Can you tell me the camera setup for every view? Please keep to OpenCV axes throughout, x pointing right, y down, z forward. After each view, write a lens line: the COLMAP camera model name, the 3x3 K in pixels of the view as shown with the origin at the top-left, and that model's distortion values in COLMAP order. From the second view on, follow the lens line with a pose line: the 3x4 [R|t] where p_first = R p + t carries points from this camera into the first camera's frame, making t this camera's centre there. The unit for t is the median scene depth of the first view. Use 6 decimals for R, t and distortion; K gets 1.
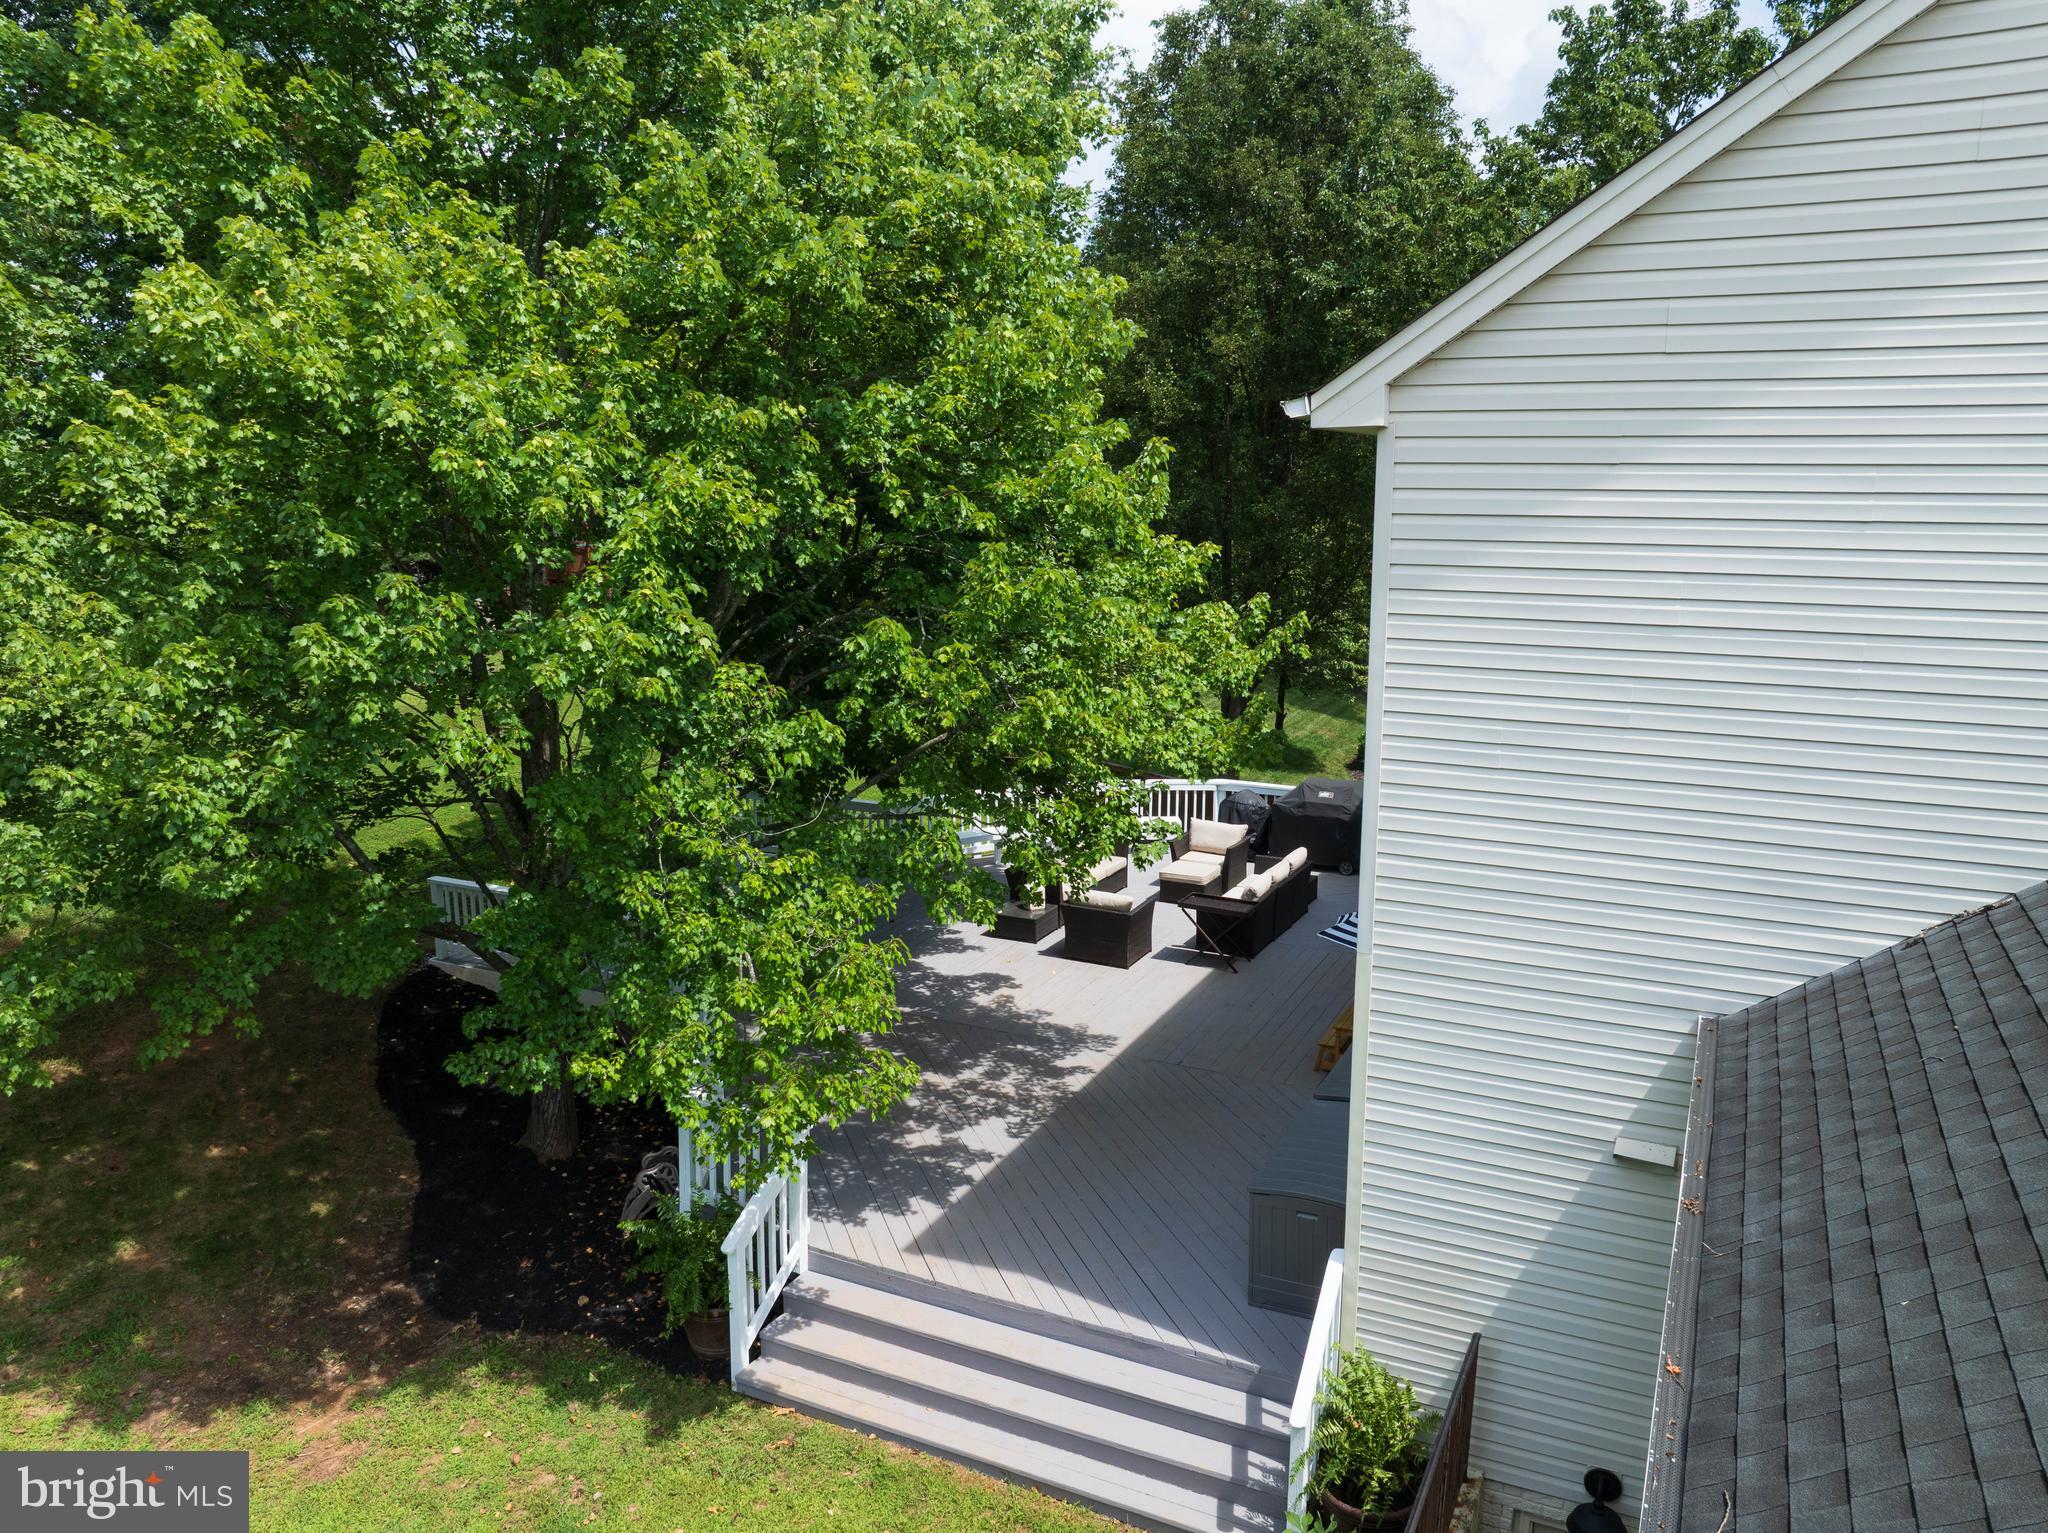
lens RADIAL K [[1454.4, 0, 1018.1], [0, 1454.4, 765.0], [0, 0, 1]] dist [-0.046771, 0.000278]
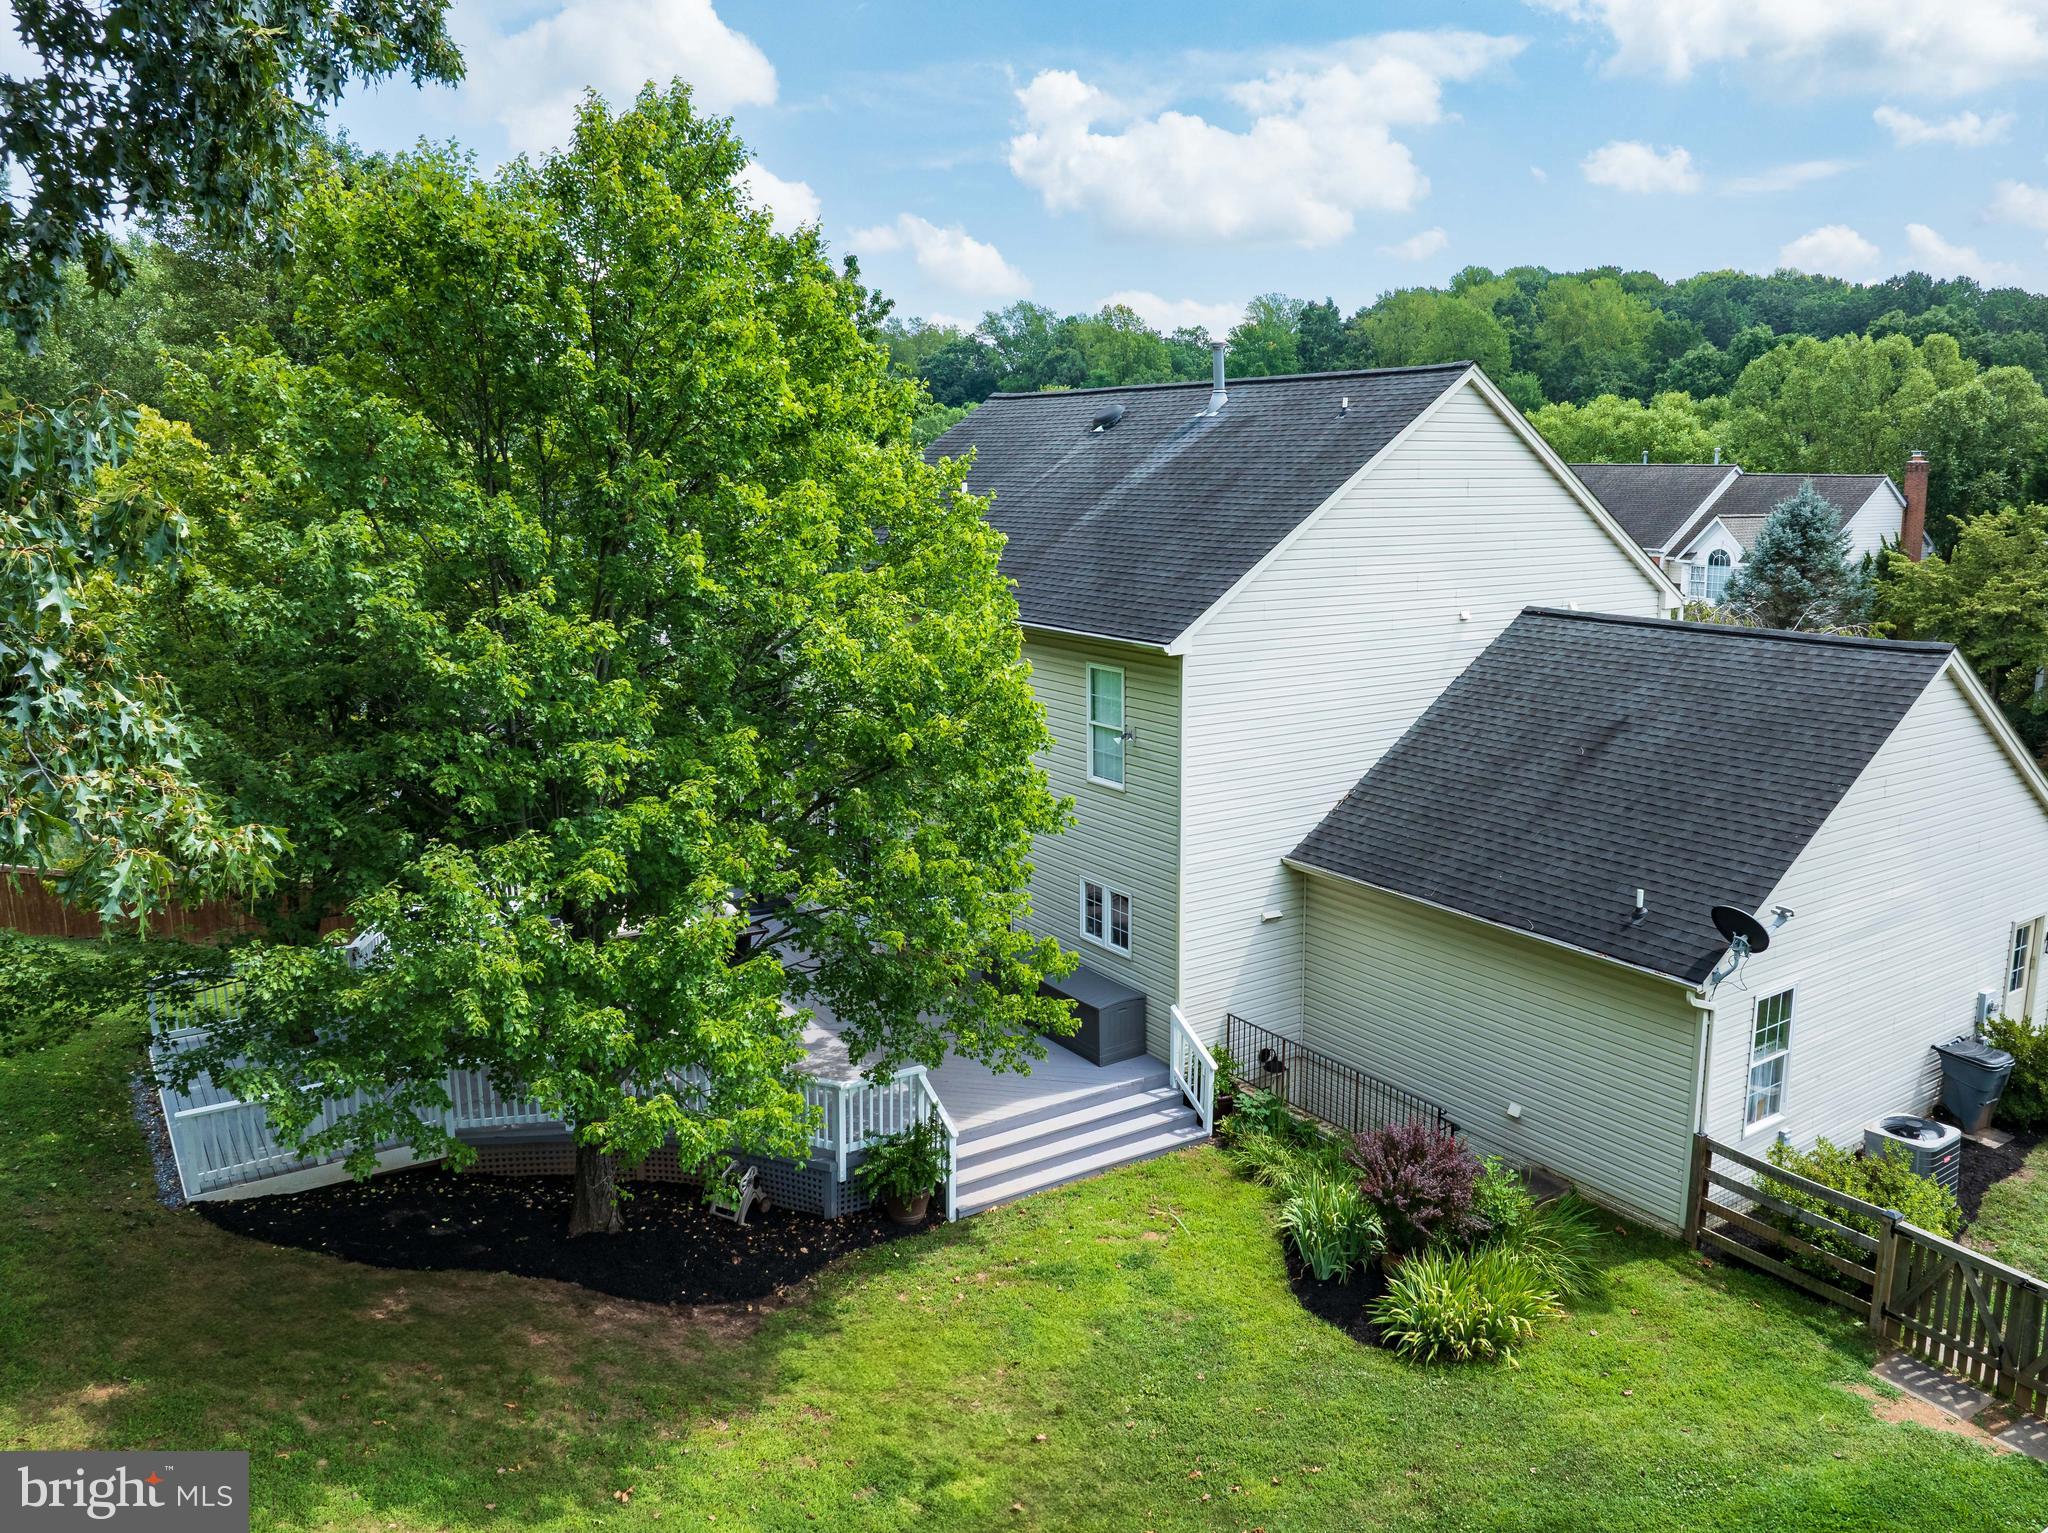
lens RADIAL K [[1454.4, 0, 1018.1], [0, 1454.4, 765.0], [0, 0, 1]] dist [-0.046771, 0.000278]
pose [[0.510273, -0.157597, 0.845449, -2.001758], [0.178412, 0.981078, 0.075198, -0.281739], [-0.841303, 0.112467, 0.528735, -0.046337]]
